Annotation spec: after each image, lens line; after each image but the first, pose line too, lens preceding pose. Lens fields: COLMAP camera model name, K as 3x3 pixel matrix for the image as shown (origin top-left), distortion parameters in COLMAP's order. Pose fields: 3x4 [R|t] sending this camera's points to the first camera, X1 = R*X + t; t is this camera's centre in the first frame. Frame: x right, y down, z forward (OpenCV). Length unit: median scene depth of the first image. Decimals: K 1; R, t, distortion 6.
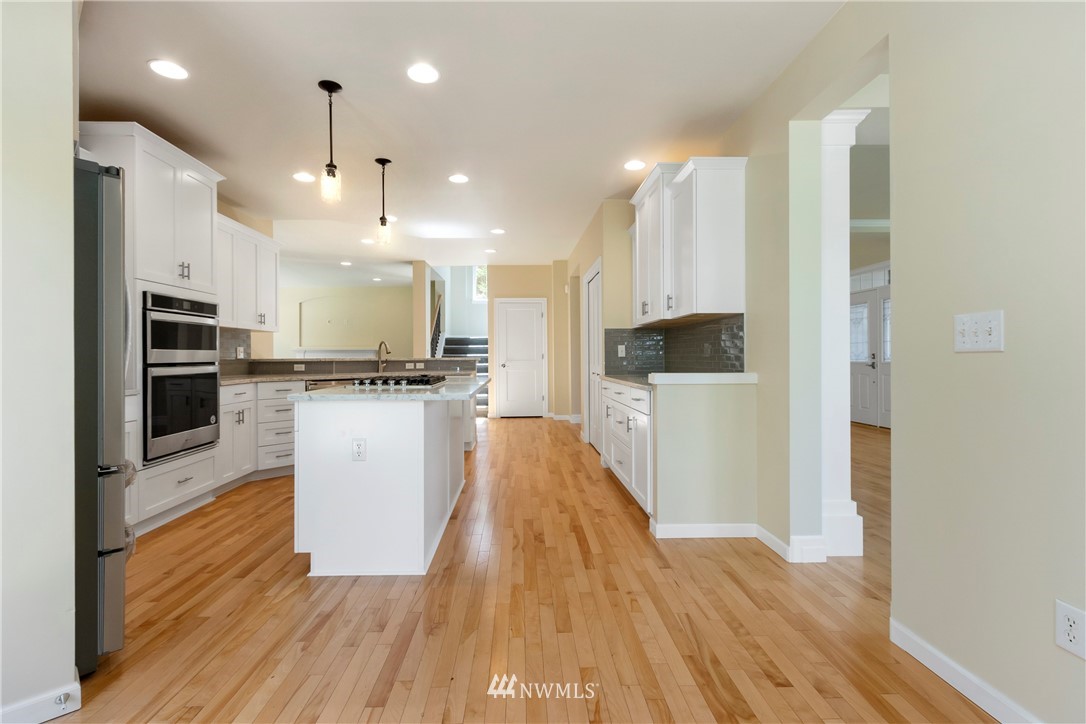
lens RADIAL K [[506.3, 0, 537.4], [0, 506.3, 359.1], [0, 0, 1]] dist [0.008711, -0.000622]
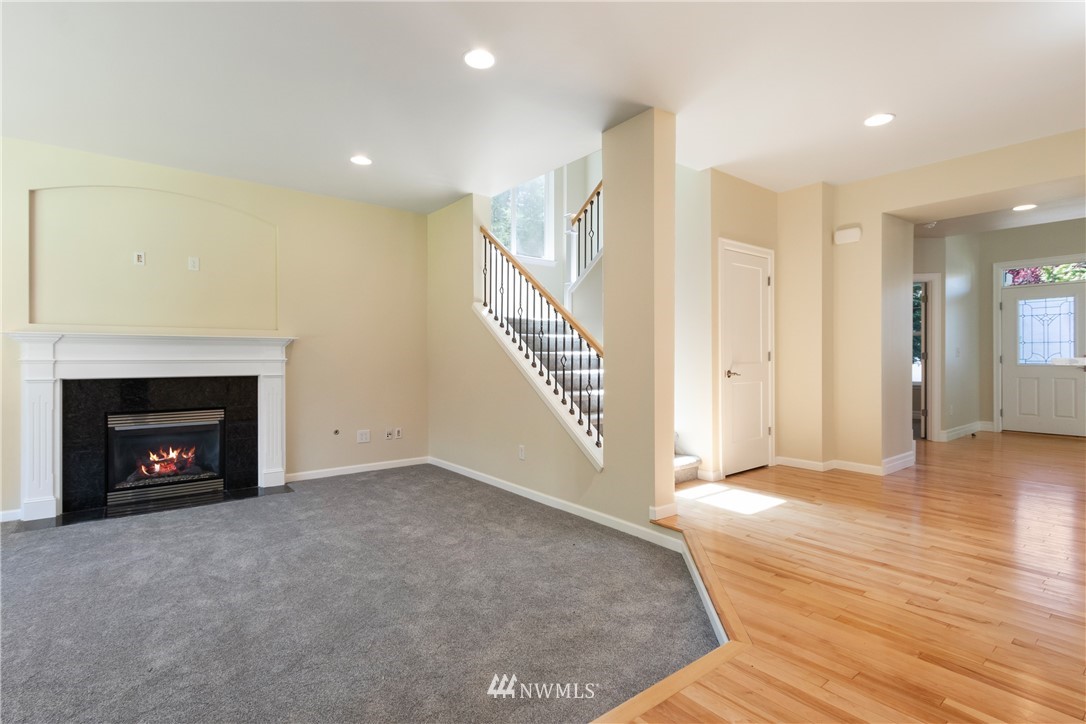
lens RADIAL K [[506.3, 0, 537.4], [0, 506.3, 359.1], [0, 0, 1]] dist [0.008711, -0.000622]
pose [[0.802248, 0.003726, 0.596980, -0.890003], [0.001336, 0.999967, -0.008037, 0.003953], [-0.596990, 0.007245, 0.802216, 1.199085]]
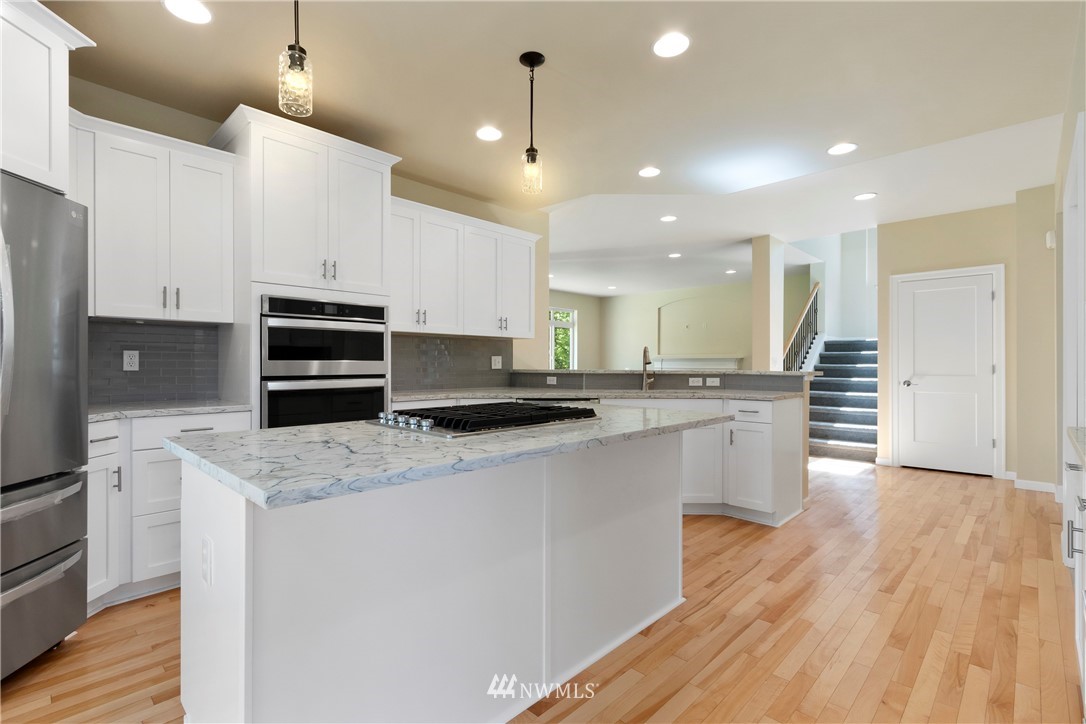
lens RADIAL K [[505.3, 0, 532.3], [0, 505.3, 366.8], [0, 0, 1]] dist [0.002217, 0.000031]
pose [[0.689462, 0.010873, -0.724241, 0.109453], [-0.010133, 0.999934, 0.005366, -0.009900], [0.724251, 0.003639, 0.689526, 0.409564]]
